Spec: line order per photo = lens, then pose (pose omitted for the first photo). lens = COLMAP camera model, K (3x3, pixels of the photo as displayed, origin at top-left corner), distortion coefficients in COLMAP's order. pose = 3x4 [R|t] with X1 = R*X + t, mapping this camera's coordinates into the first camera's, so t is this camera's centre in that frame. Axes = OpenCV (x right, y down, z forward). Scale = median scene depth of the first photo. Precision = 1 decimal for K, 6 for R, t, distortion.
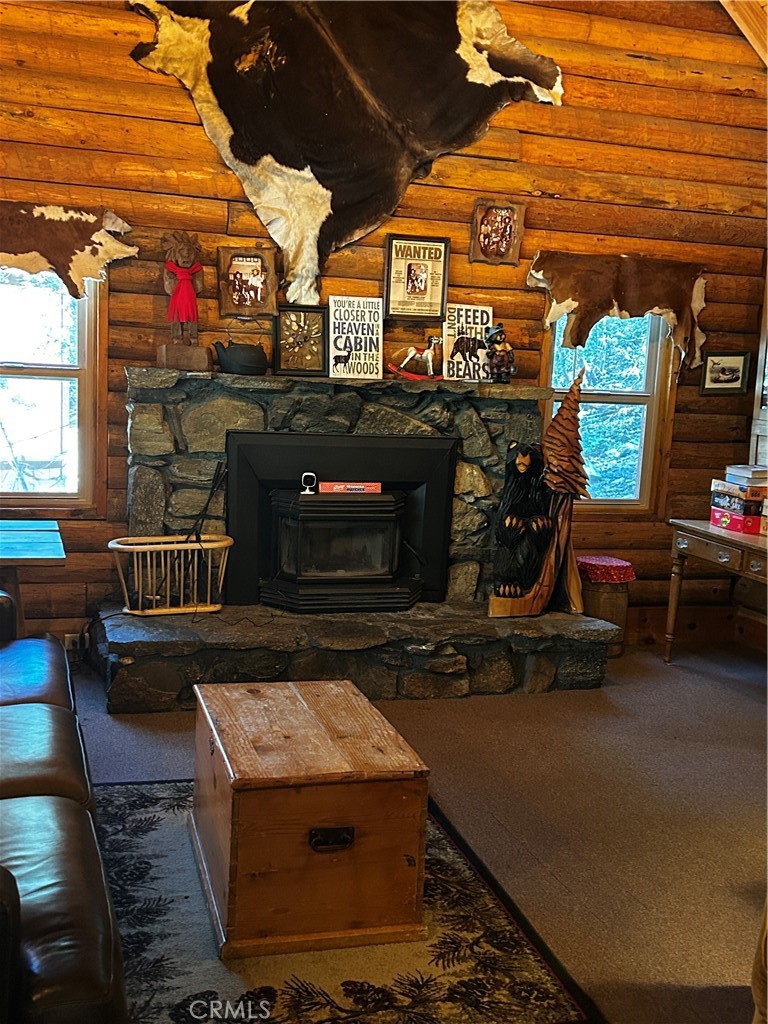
lens RADIAL K [[1101.8, 0, 384.0], [0, 1101.8, 512.0], [0, 0, 1]] dist [0.160251, -0.350550]
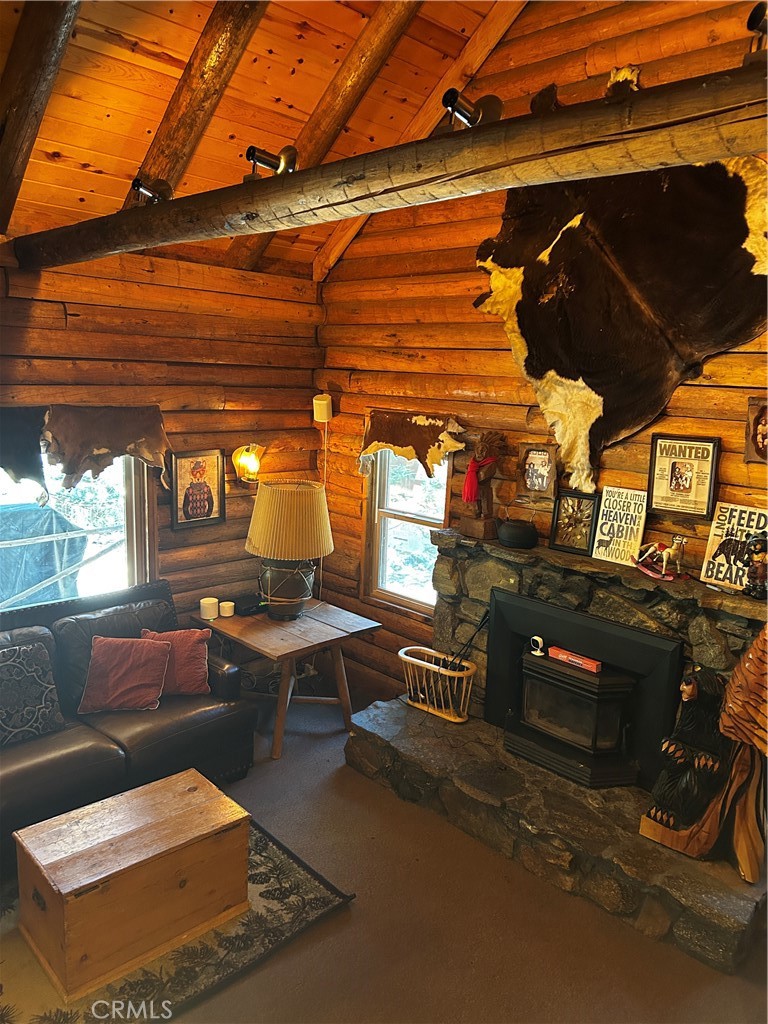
lens RADIAL K [[773.6, 0, 385.9], [0, 773.6, 522.0], [0, 0, 1]] dist [0.105730, -0.131309]
pose [[0.465108, 0.145164, -0.873271, 0.572374], [-0.136393, 0.986436, 0.091332, -0.213577], [0.874684, 0.076629, 0.478598, 0.462785]]
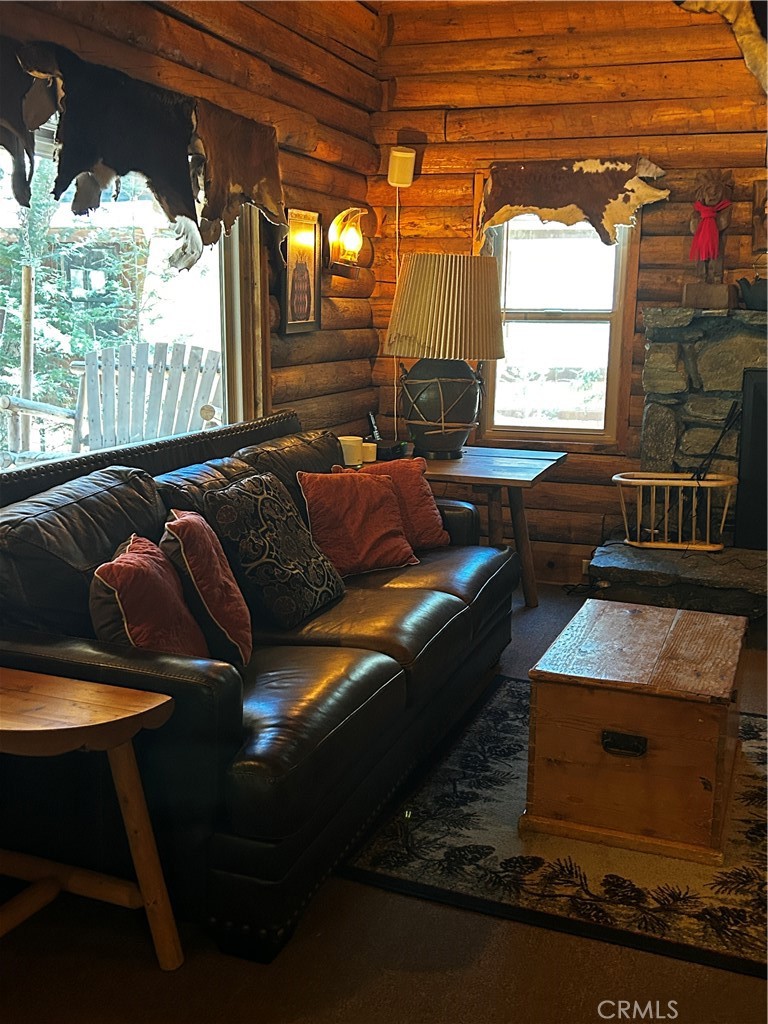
lens RADIAL K [[1114.4, 0, 384.0], [0, 1114.4, 512.0], [0, 0, 1]] dist [0.030587, -0.006135]
pose [[0.801559, 0.074396, -0.593269, 0.199324], [-0.054354, 0.997187, 0.051610, 0.018501], [0.595440, -0.009122, 0.803348, 0.015553]]
